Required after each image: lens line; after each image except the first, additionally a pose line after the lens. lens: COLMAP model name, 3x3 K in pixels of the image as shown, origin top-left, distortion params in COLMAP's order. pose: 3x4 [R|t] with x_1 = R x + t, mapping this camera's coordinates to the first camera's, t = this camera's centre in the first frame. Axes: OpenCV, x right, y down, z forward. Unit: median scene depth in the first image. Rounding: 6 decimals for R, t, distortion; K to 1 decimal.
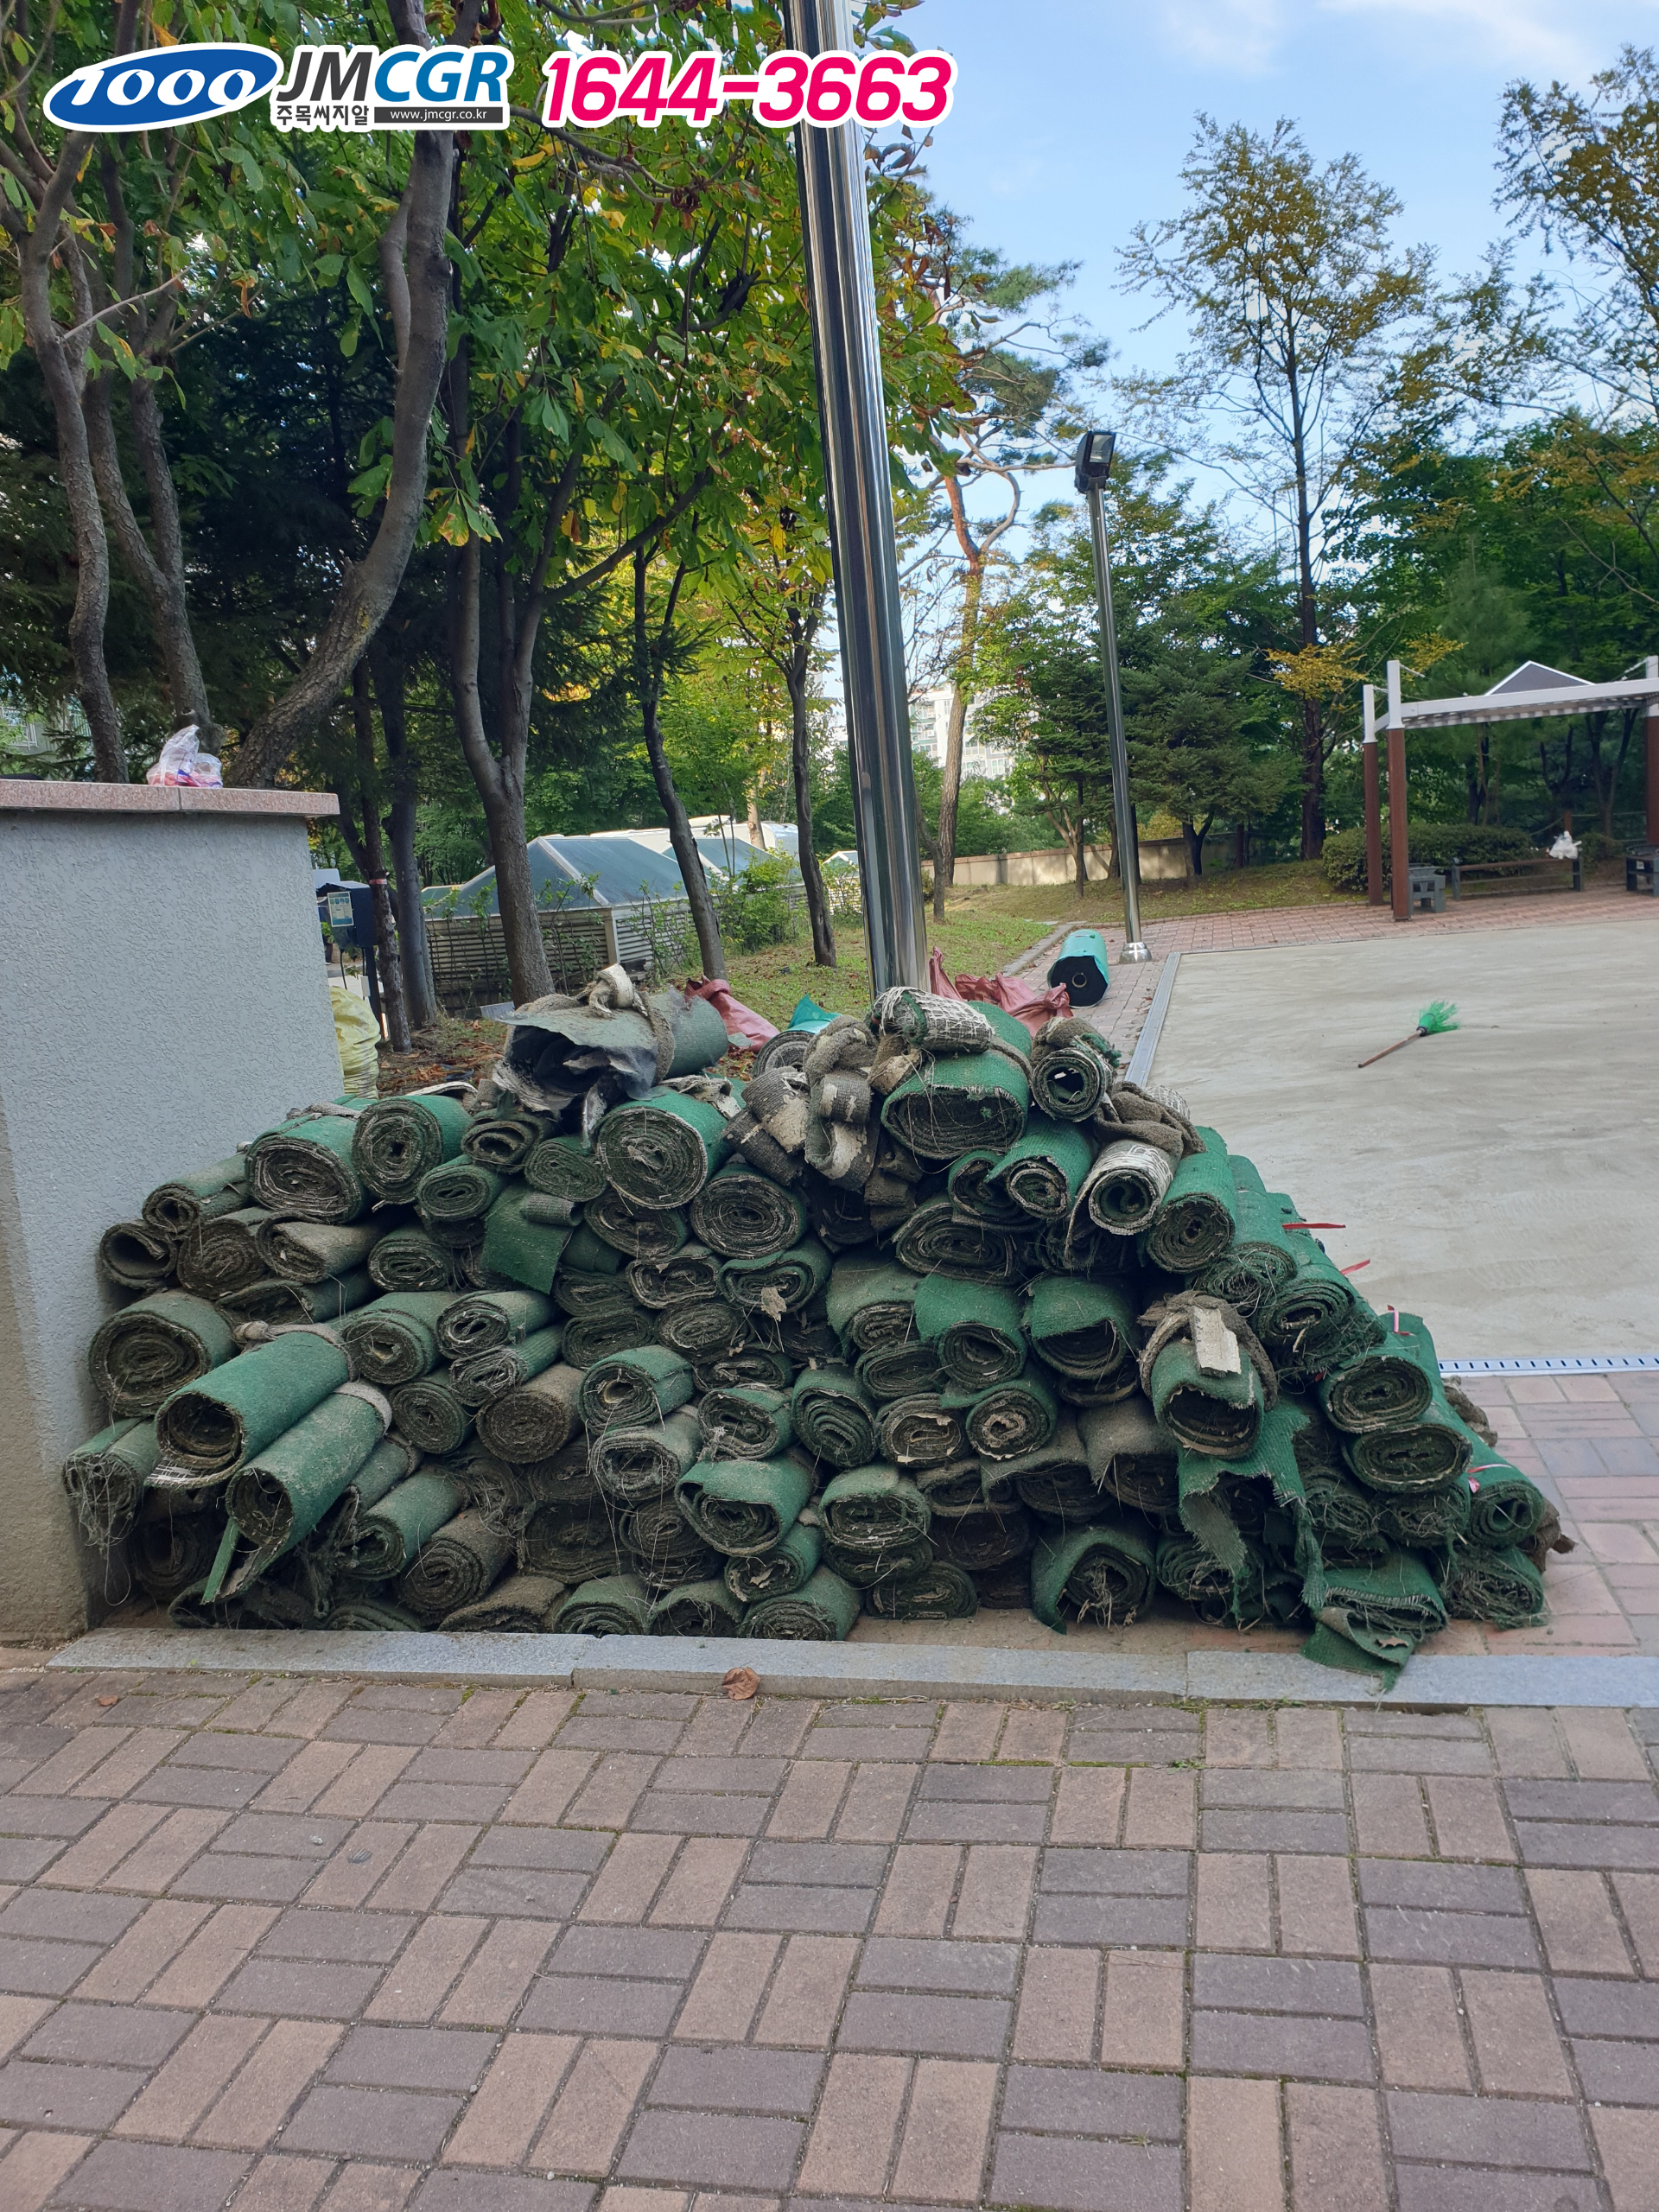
lens RADIAL K [[1770.5, 0, 829.5], [0, 1770.5, 1106.0], [0, 0, 1]] dist [0.004041, 0.000166]
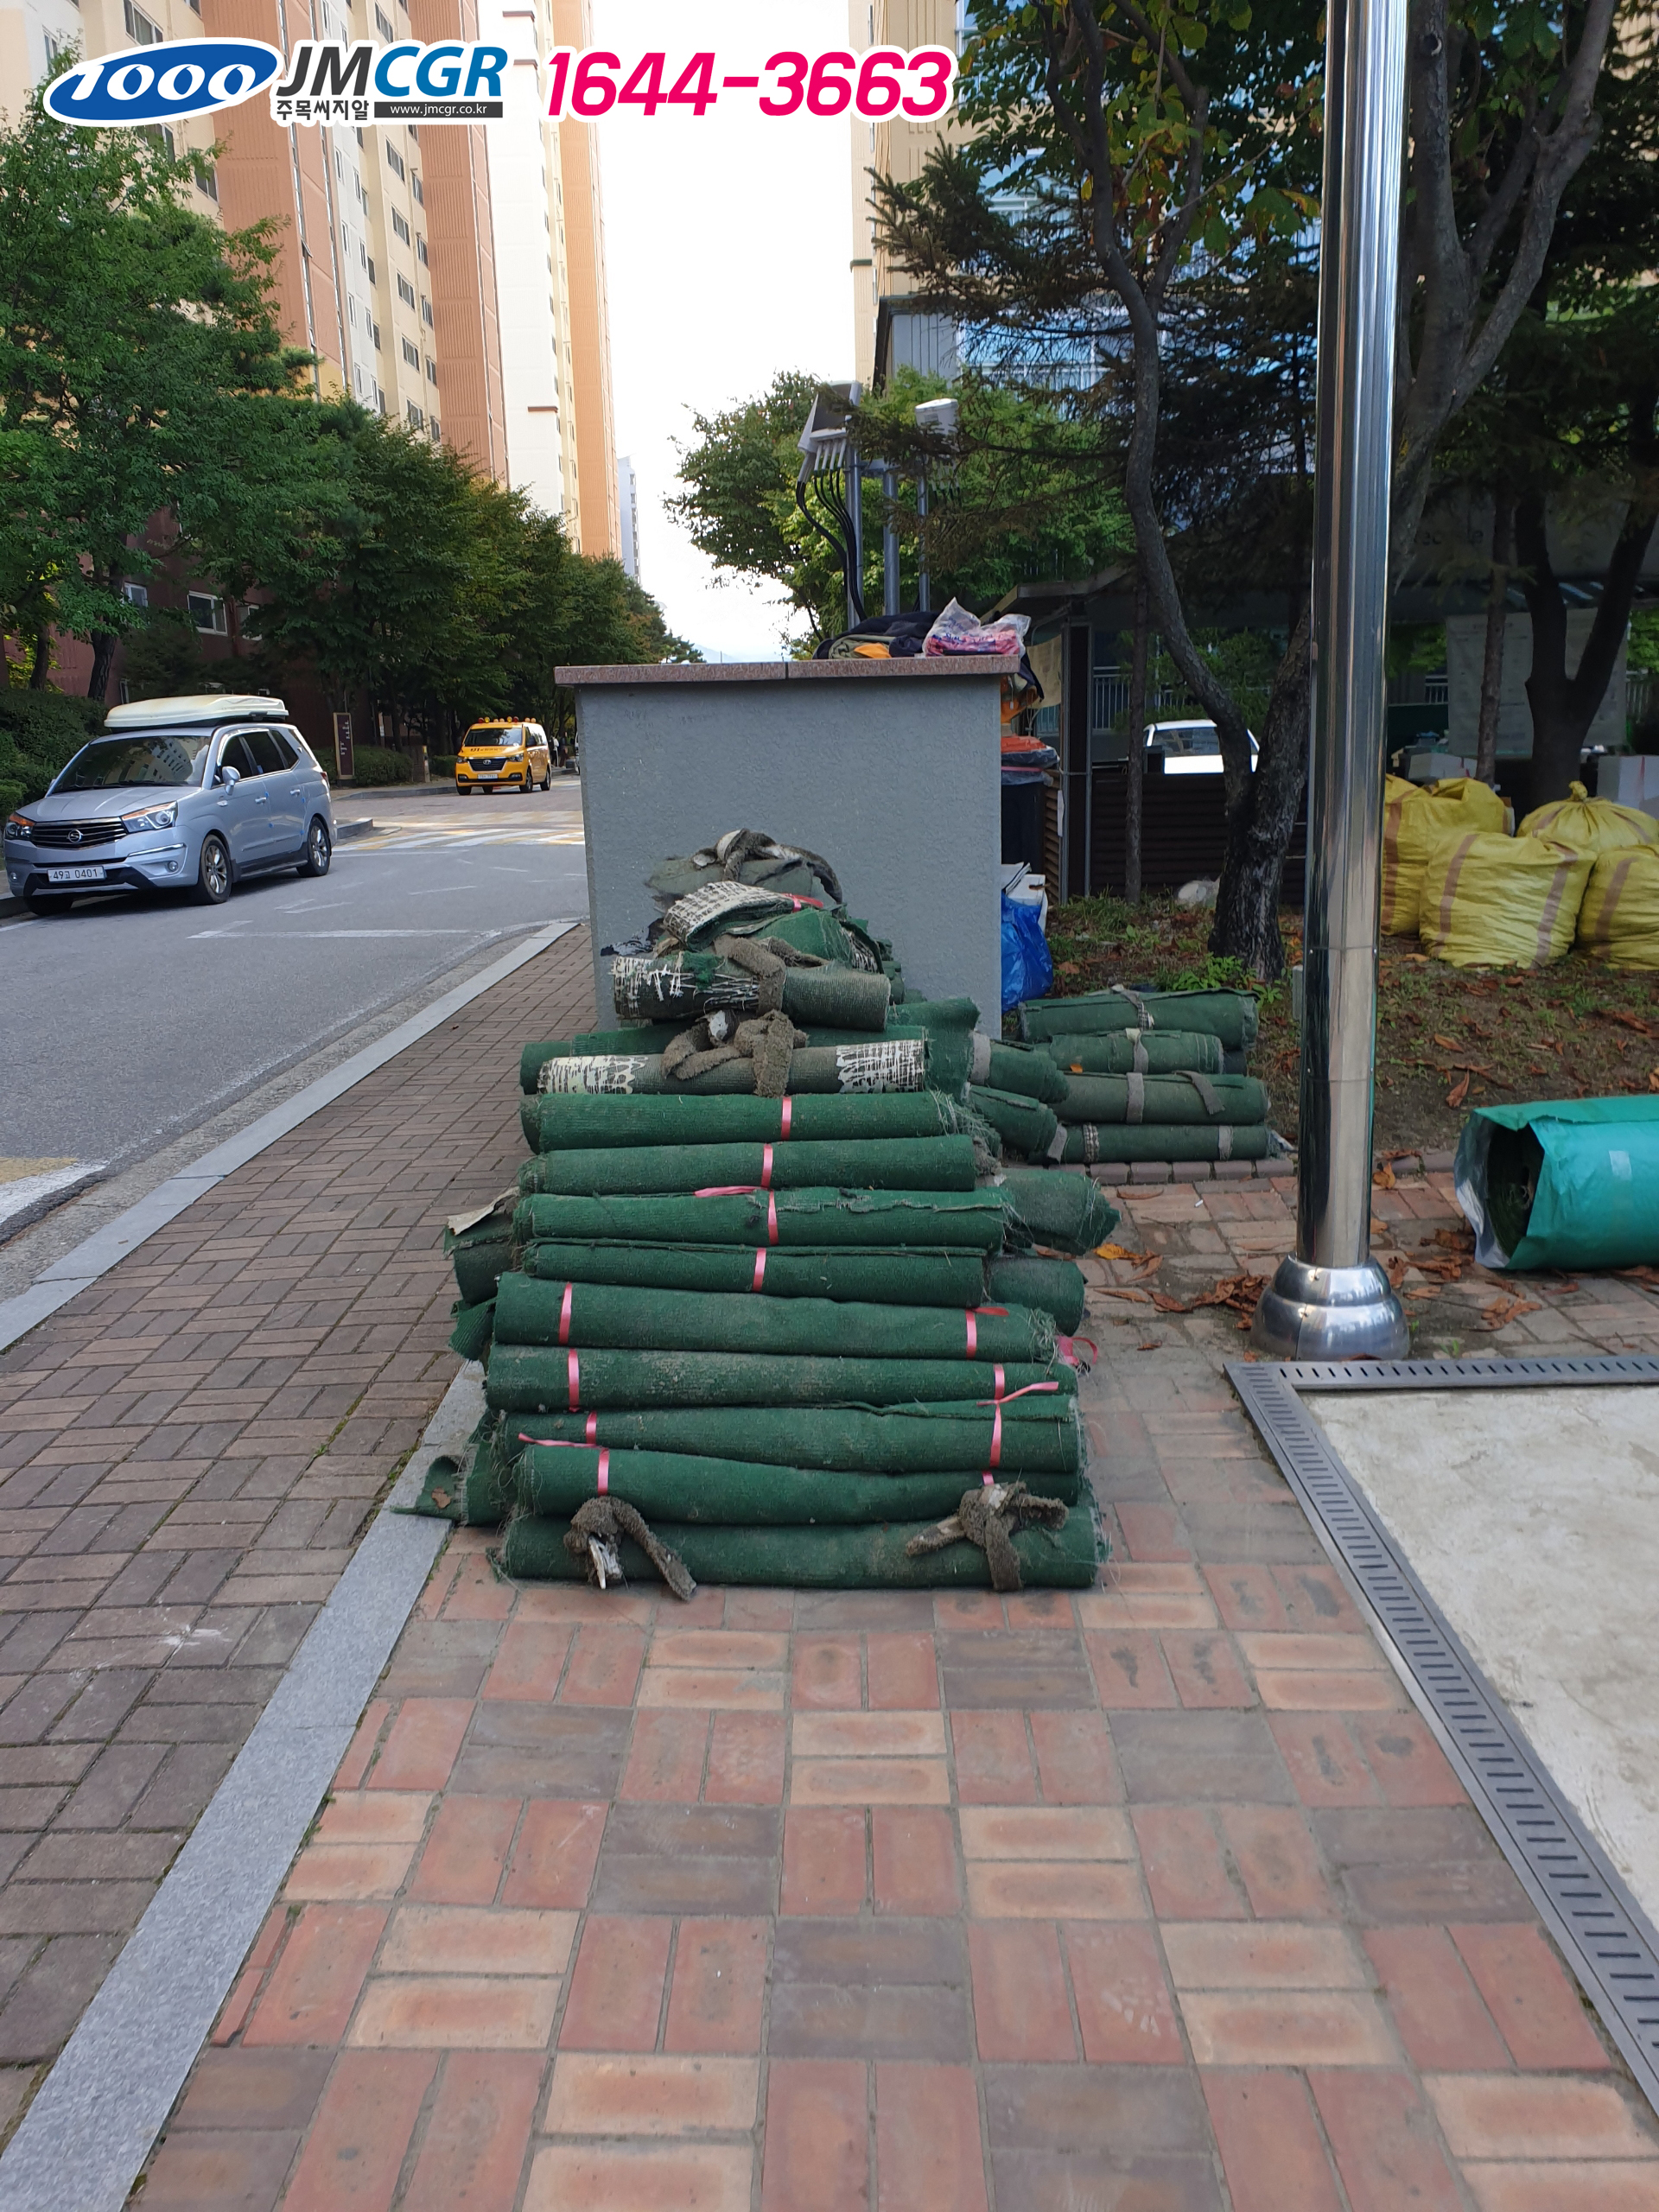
lens RADIAL K [[1770.5, 0, 829.5], [0, 1770.5, 1106.0], [0, 0, 1]] dist [0.004041, 0.000166]
pose [[0.196517, 0.284730, -0.938248, 1.138384], [-0.141761, 0.955104, 0.260153, -0.229244], [0.970198, 0.081882, 0.228058, 0.792706]]
